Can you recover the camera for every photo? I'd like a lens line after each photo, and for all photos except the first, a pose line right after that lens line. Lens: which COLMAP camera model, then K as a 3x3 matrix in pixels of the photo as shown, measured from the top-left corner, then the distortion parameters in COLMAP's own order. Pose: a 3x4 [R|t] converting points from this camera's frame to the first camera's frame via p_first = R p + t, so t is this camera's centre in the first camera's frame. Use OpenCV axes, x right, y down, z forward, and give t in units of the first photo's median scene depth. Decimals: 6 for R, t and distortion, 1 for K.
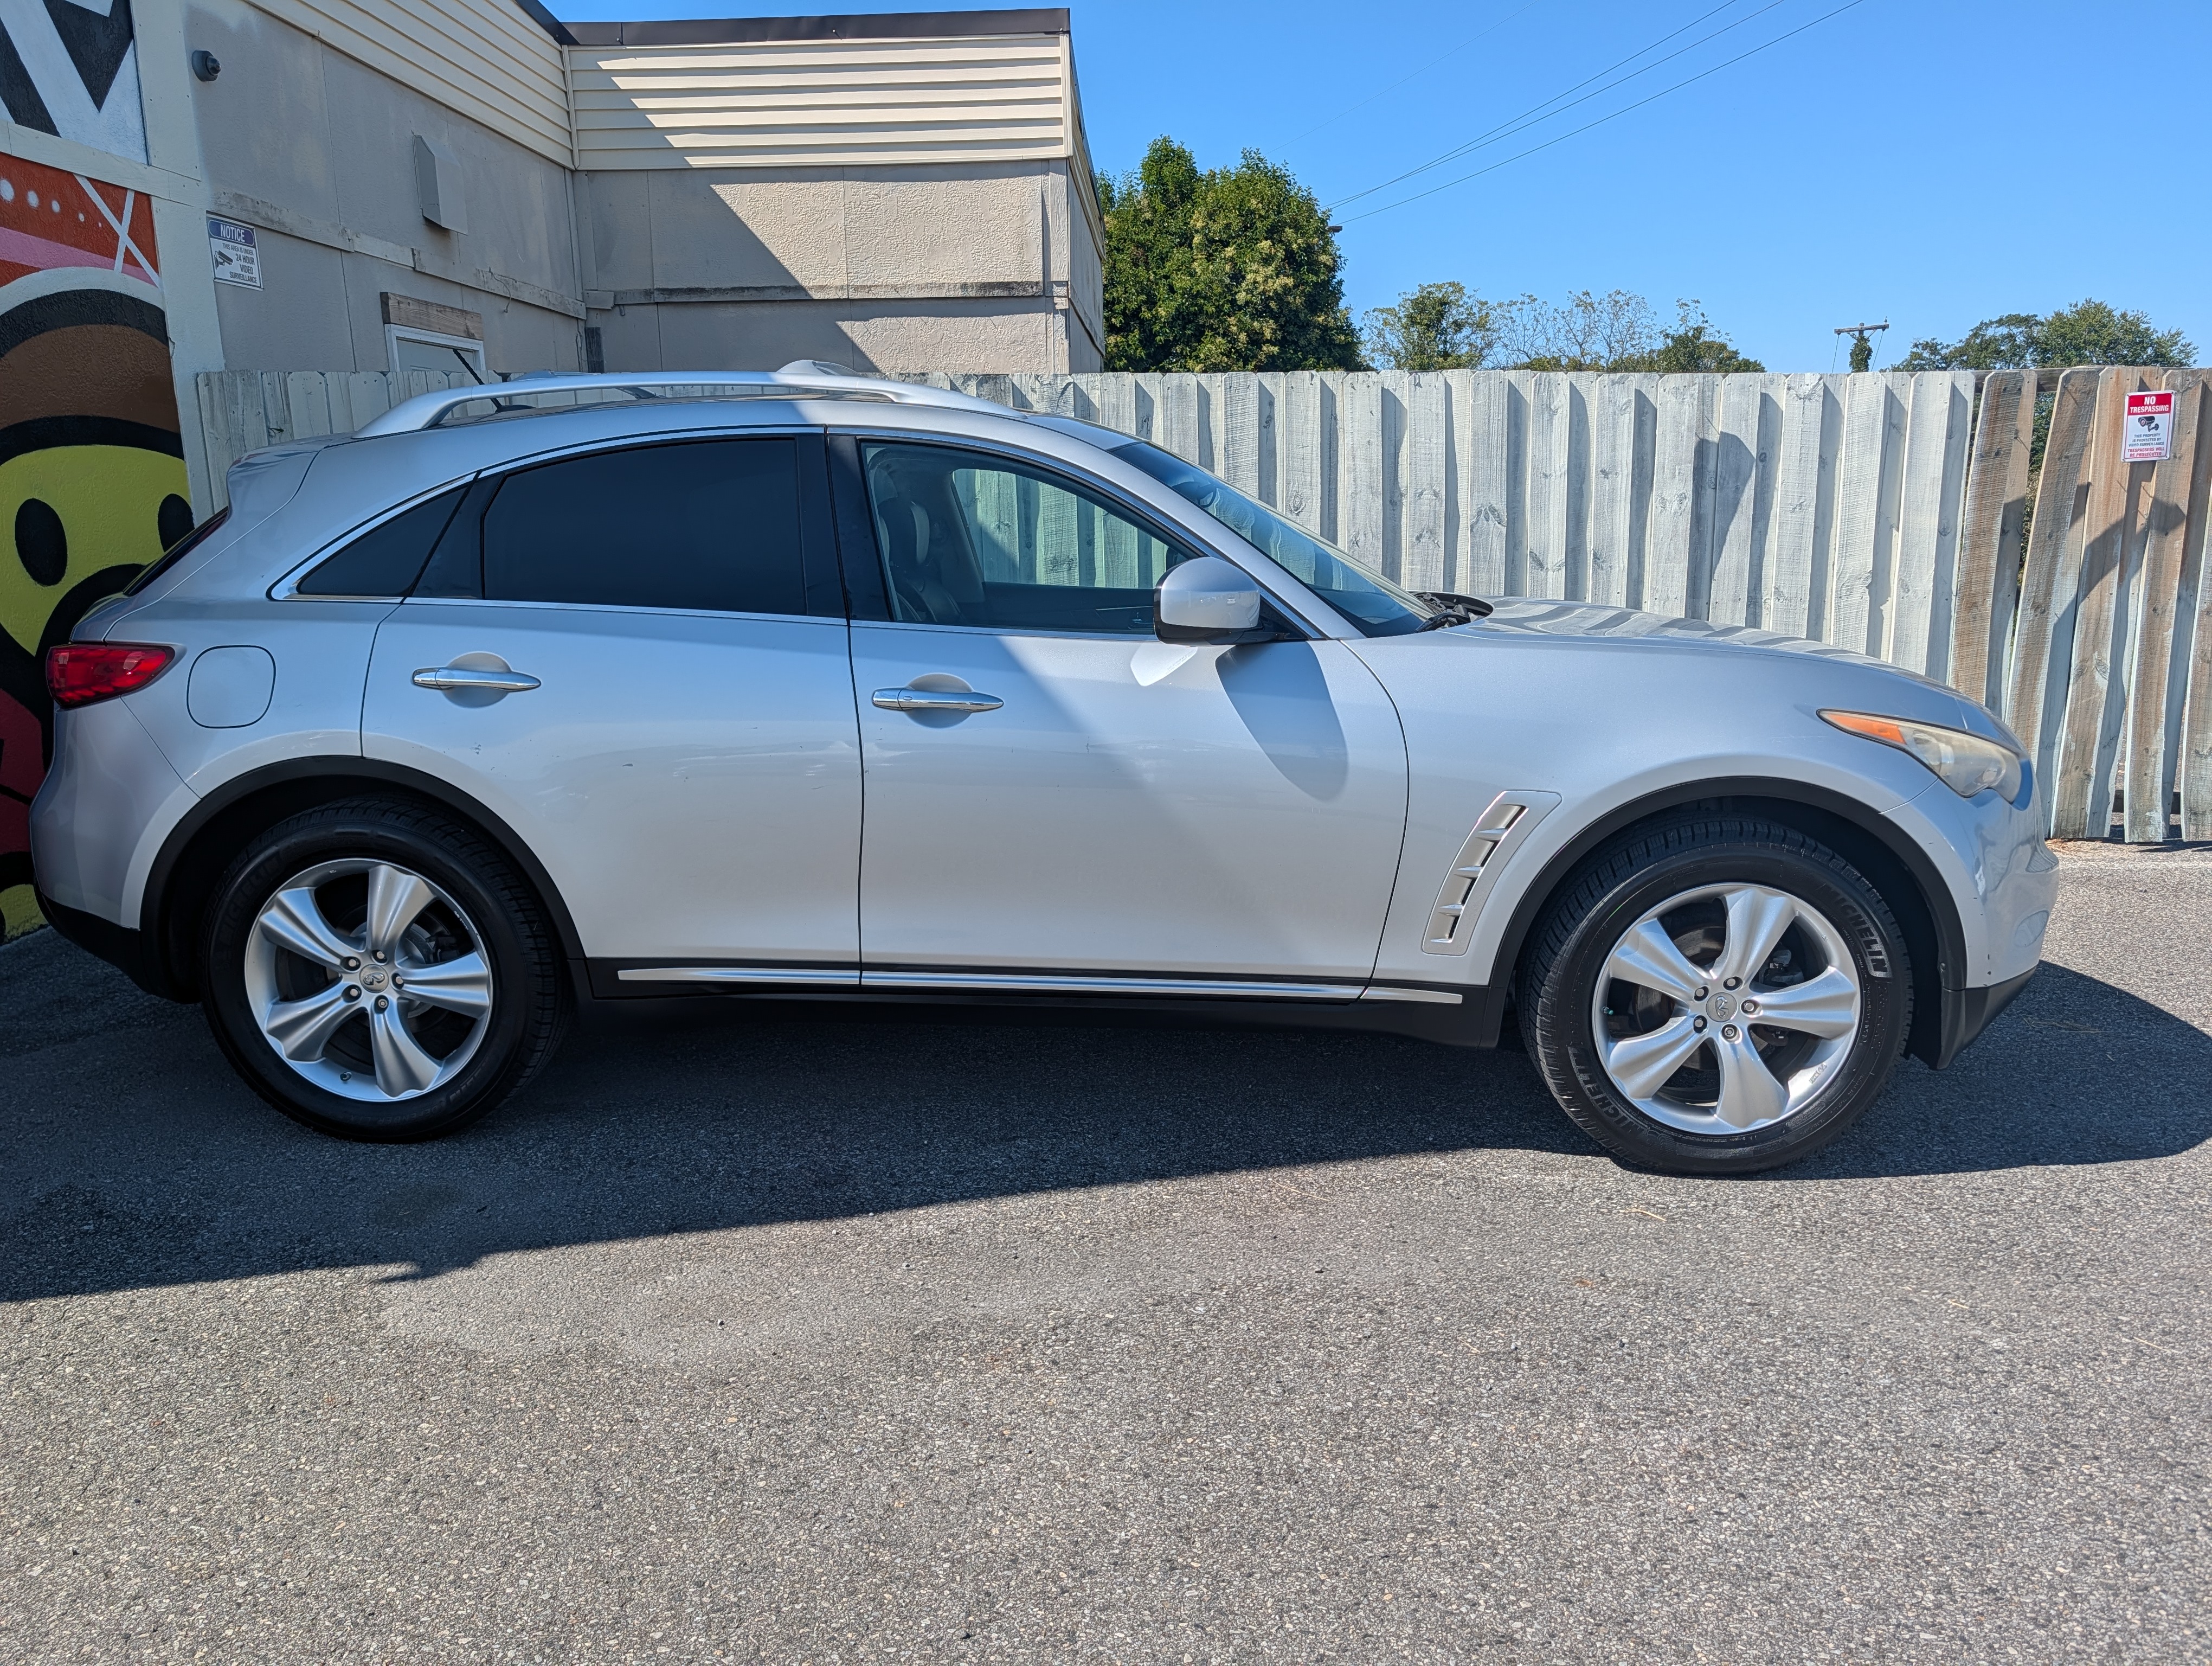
lens RADIAL K [[1608.6, 0, 1106.0], [0, 1608.6, 833.0], [0, 0, 1]] dist [0.014497, -0.011516]
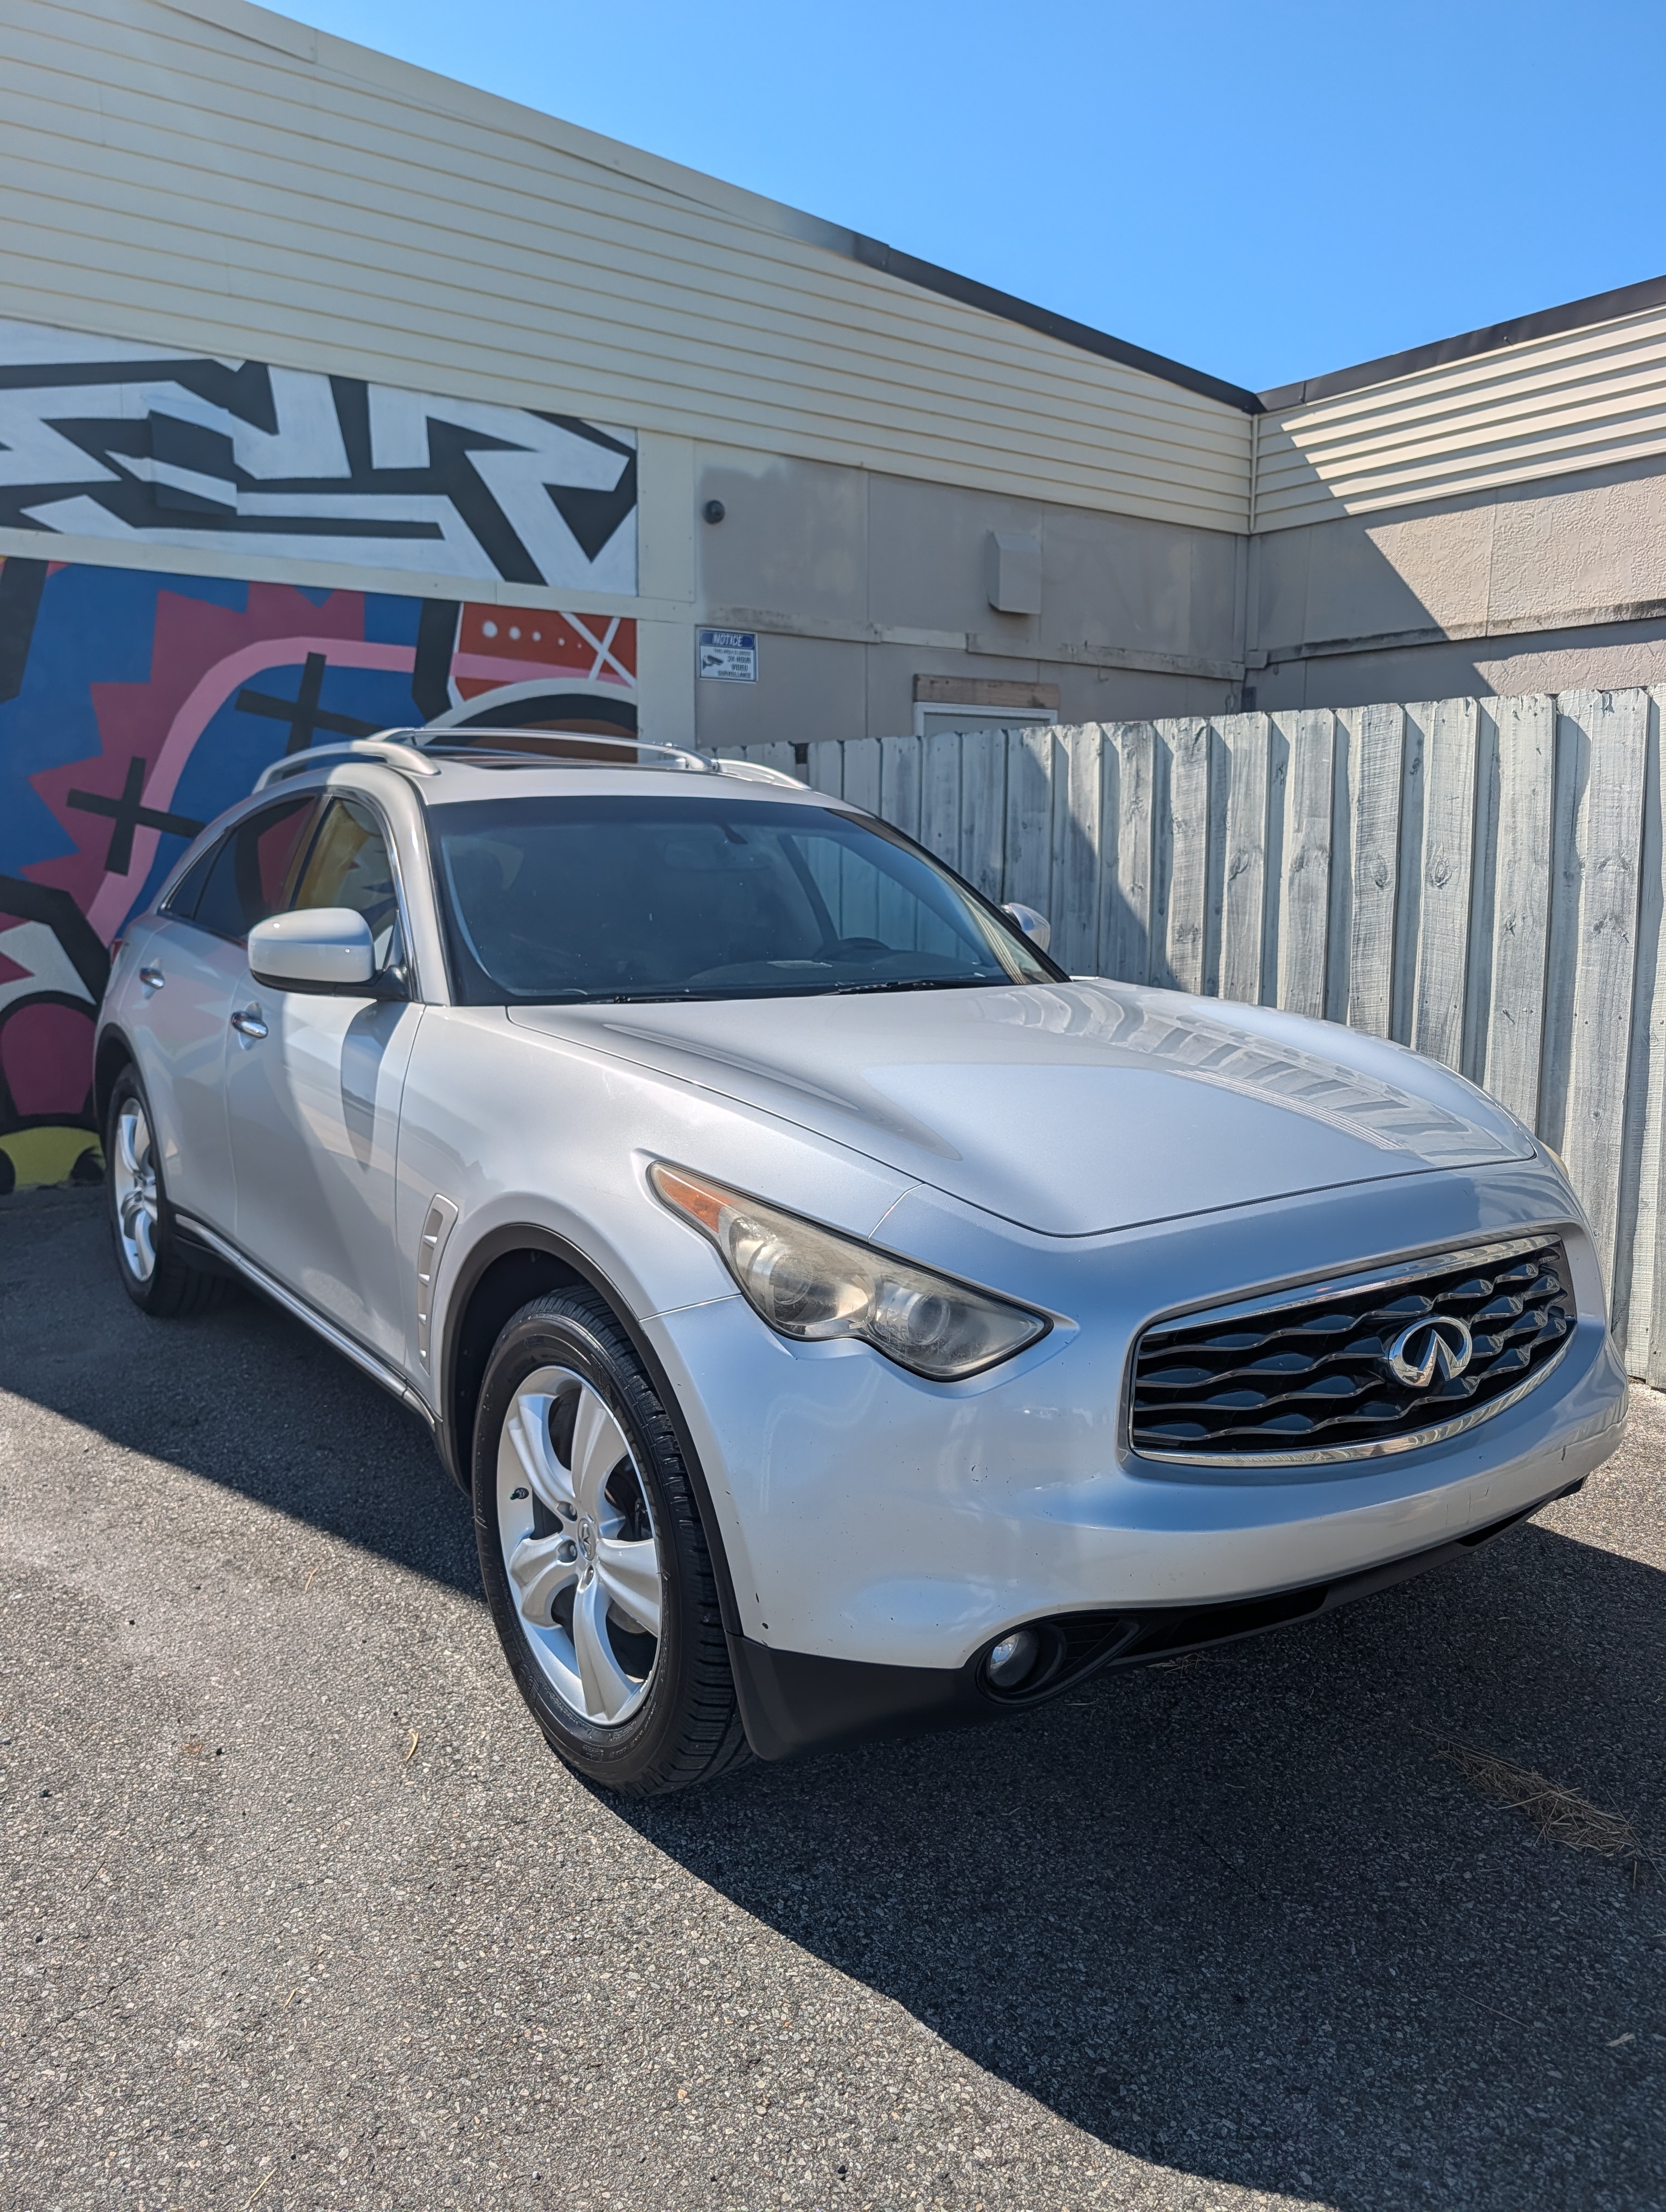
lens RADIAL K [[1608.6, 0, 833.0], [0, 1608.6, 1106.0], [0, 0, 1]] dist [0.014497, -0.011516]
pose [[0.613392, 0.138669, -0.777510, 0.529358], [-0.178696, 0.983303, 0.034395, -0.071160], [0.769297, 0.117840, 0.627929, 0.314617]]
